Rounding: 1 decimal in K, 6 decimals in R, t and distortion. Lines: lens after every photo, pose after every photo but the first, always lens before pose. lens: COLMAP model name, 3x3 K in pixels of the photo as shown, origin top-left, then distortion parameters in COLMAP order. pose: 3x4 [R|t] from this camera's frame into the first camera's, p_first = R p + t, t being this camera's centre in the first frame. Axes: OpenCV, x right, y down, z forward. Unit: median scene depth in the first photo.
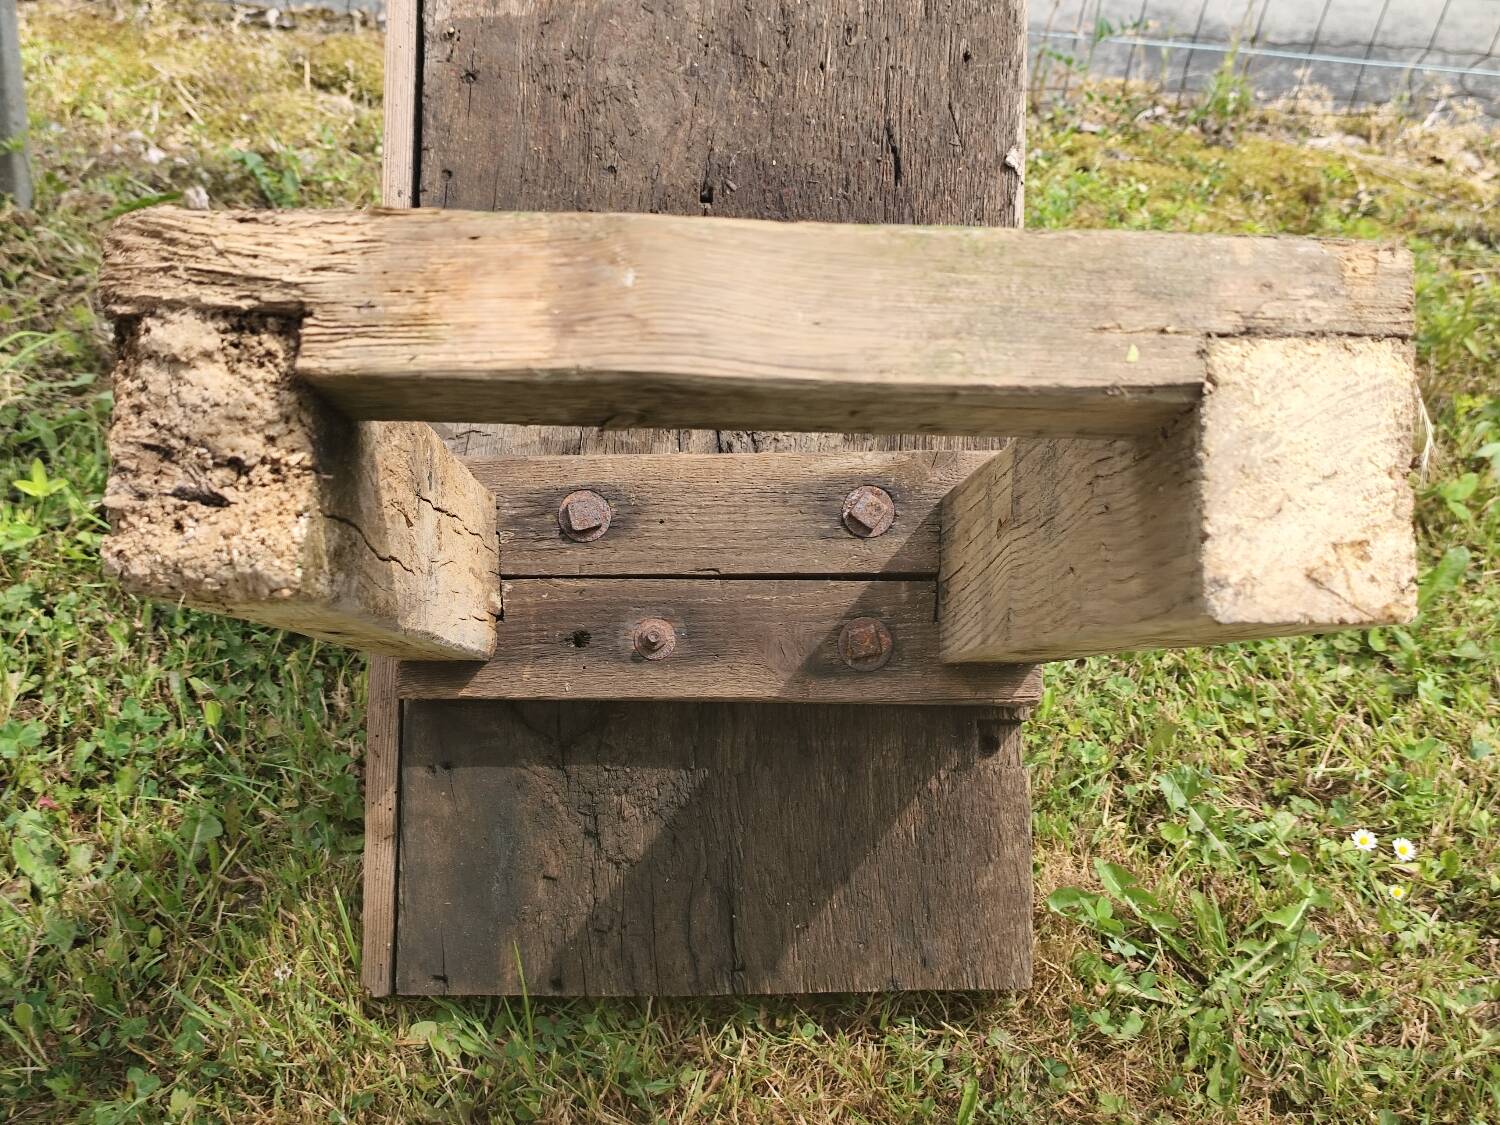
lens RADIAL K [[2067.6, 0, 778.9], [0, 2067.6, 582.8], [0, 0, 1]] dist [0.060848, 0.000000]
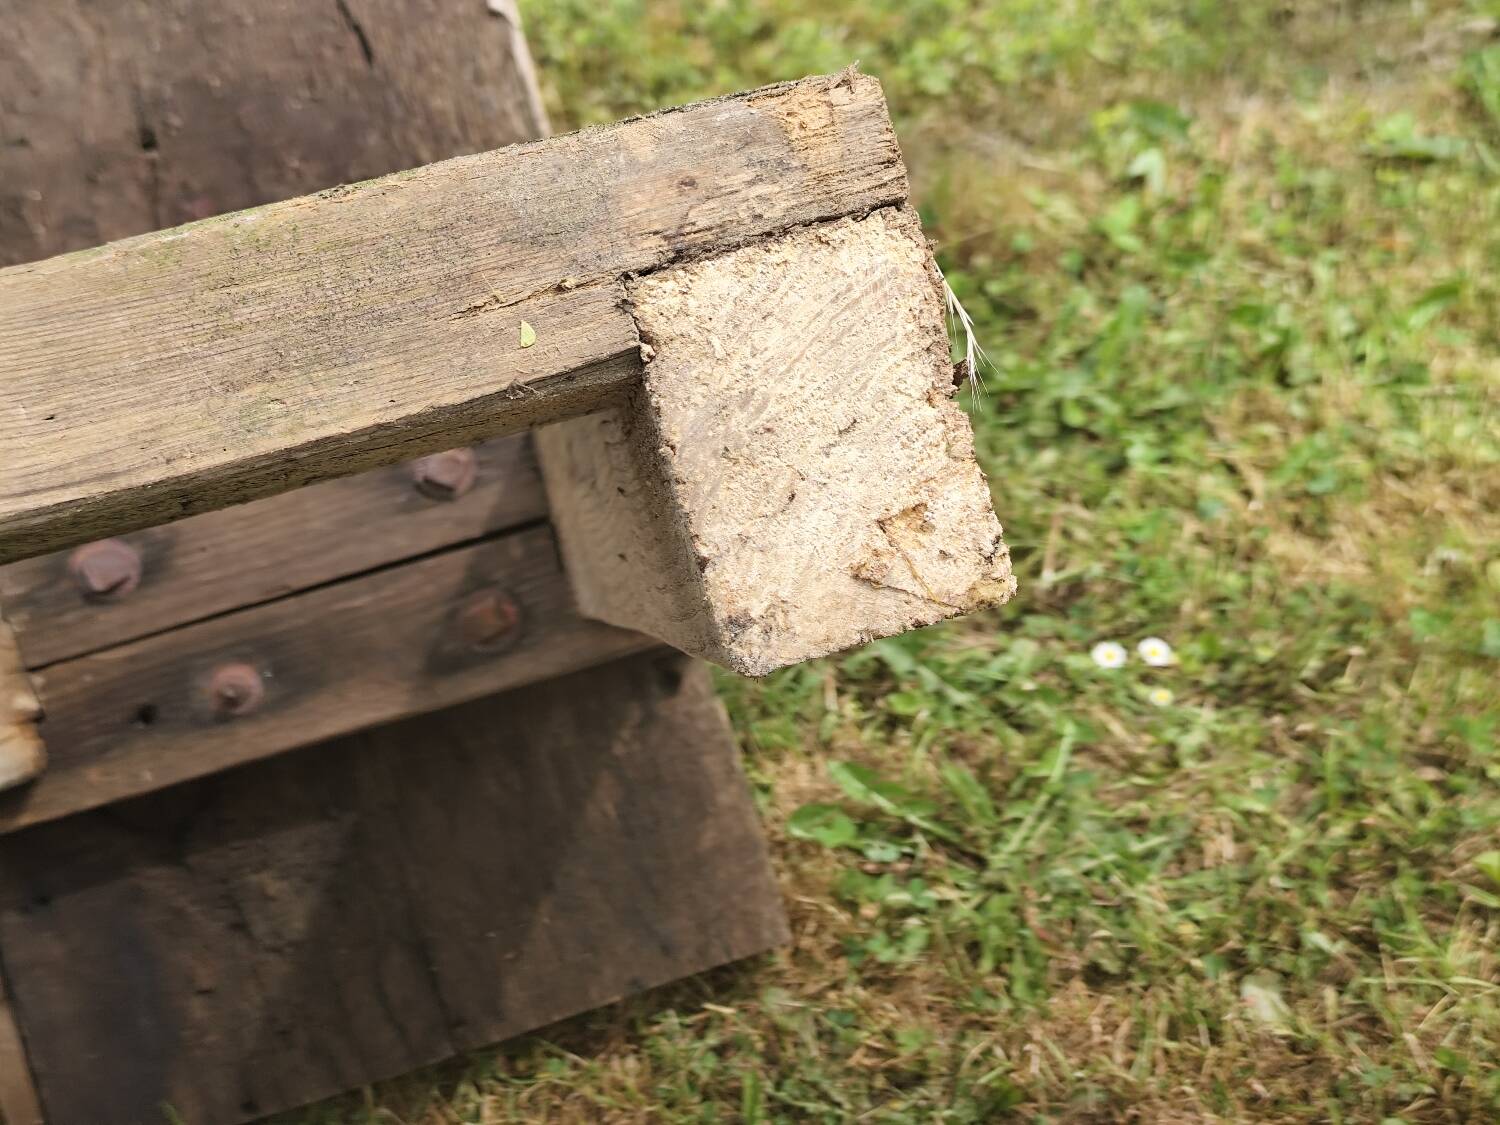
lens RADIAL K [[2067.6, 0, 754.9], [0, 2067.6, 556.3], [0, 0, 1]] dist [0.060848, 0.000000]
pose [[0.955572, -0.282976, 0.082503, 0.081139], [0.275639, 0.957038, 0.090008, -0.039649], [-0.104429, -0.063268, 0.992518, 0.153339]]
